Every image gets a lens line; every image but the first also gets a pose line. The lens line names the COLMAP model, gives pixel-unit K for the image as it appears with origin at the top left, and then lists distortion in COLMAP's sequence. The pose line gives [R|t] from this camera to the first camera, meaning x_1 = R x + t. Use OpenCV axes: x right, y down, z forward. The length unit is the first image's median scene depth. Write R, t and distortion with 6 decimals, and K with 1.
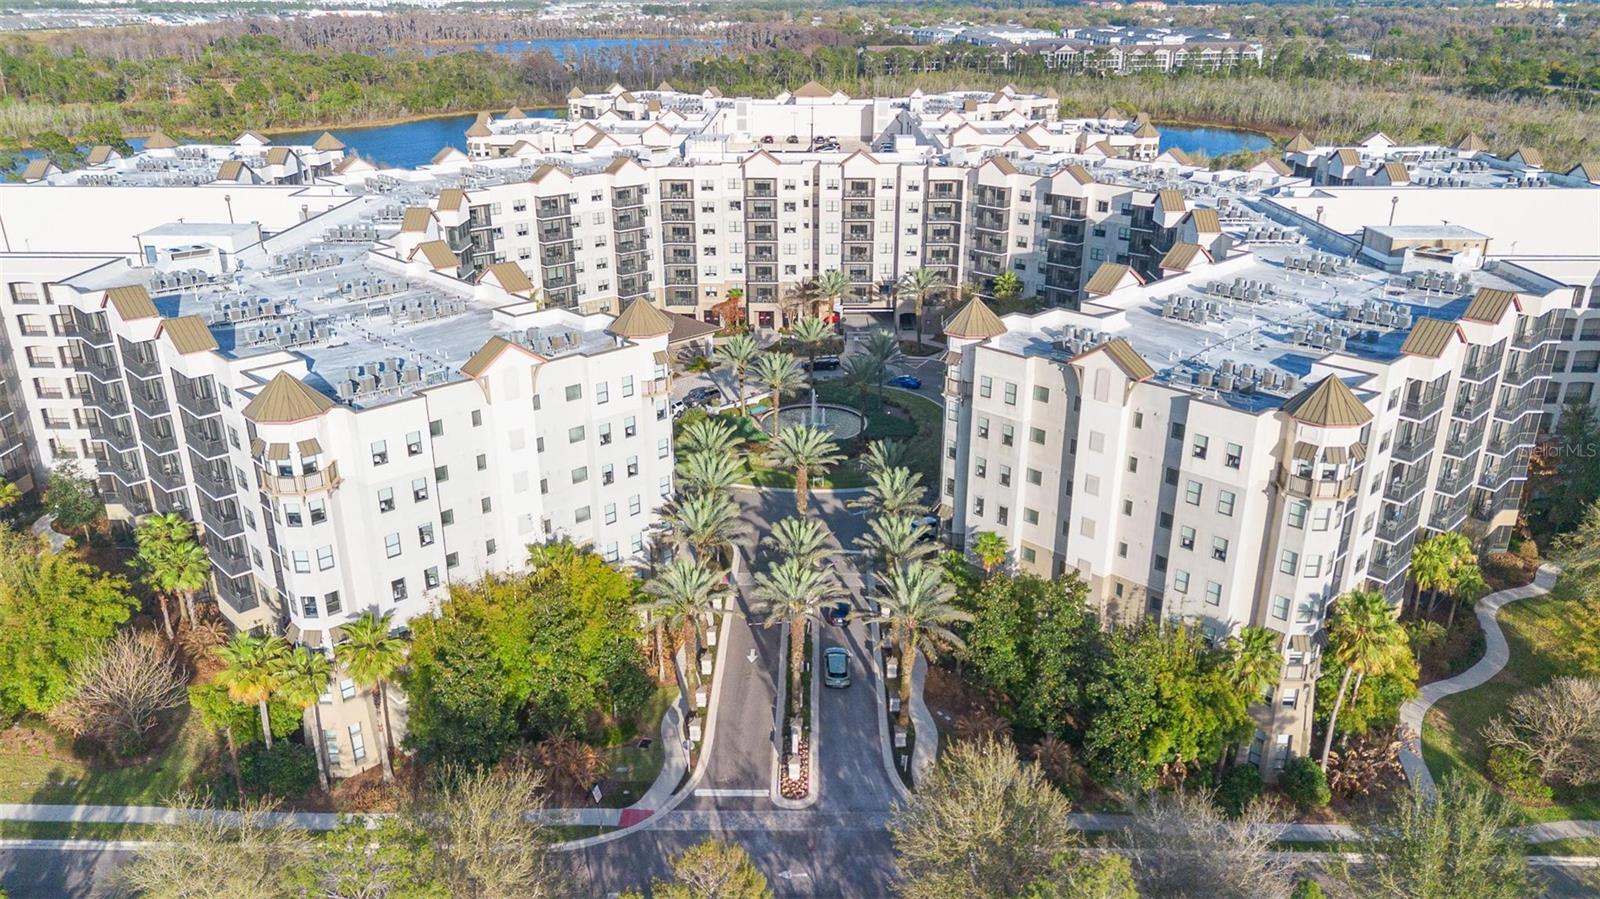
lens RADIAL K [[1149.2, 0, 800.0], [0, 1149.2, 449.5], [0, 0, 1]] dist [0.038704, -0.002637]
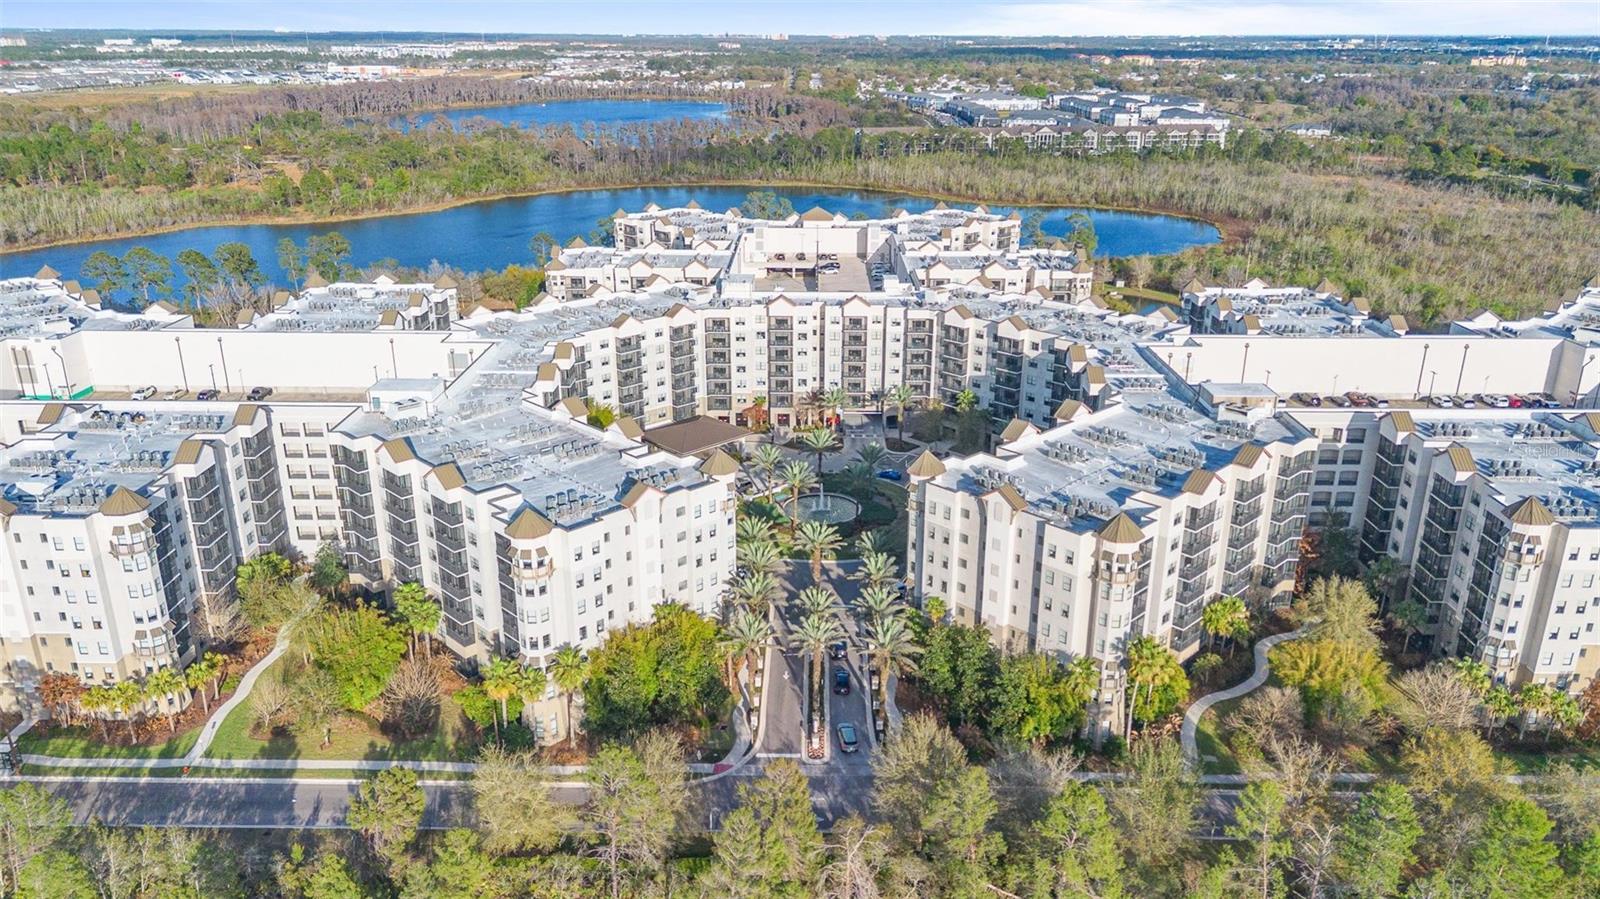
lens RADIAL K [[1130.2, 0, 800.0], [0, 1130.2, 449.5], [0, 0, 1]] dist [0.085448, -0.087767]
pose [[0.999994, 0.002796, 0.002151, -0.026890], [-0.002724, 0.999466, -0.032548, -0.076908], [-0.002241, 0.032542, 0.999468, -0.549937]]
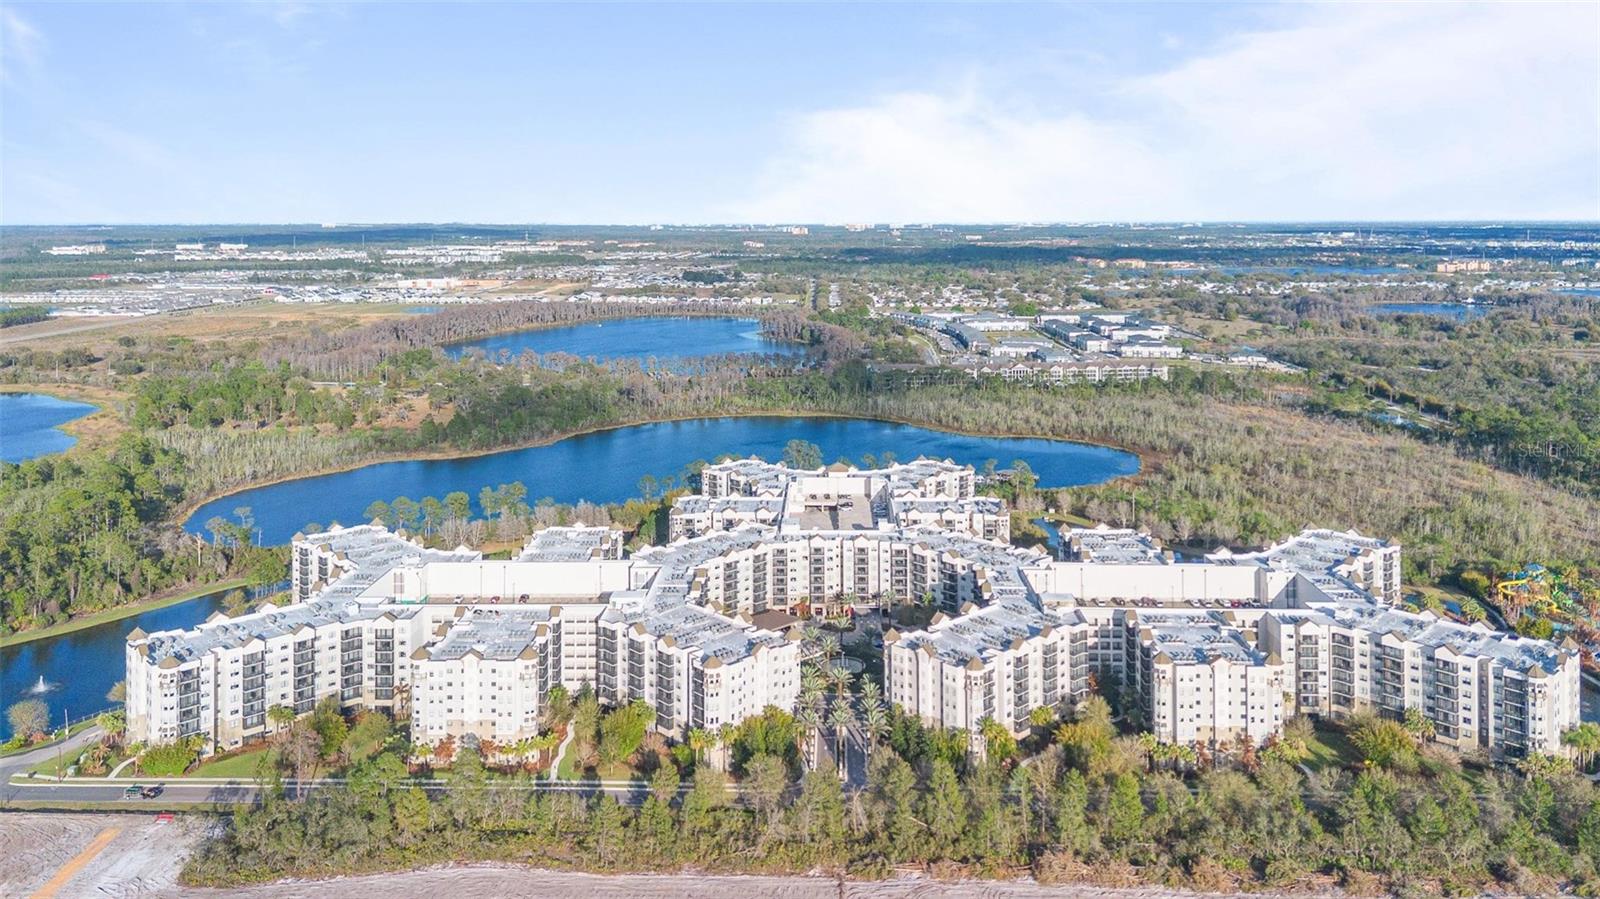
lens RADIAL K [[1121.1, 0, 802.5], [0, 1121.1, 273.4], [0, 0, 1]] dist [0.057074, -0.003892]
pose [[0.999899, -0.002654, -0.013945, -0.057989], [-0.002250, 0.940316, -0.340295, 0.014732], [0.014016, 0.340292, 0.940215, -2.331425]]
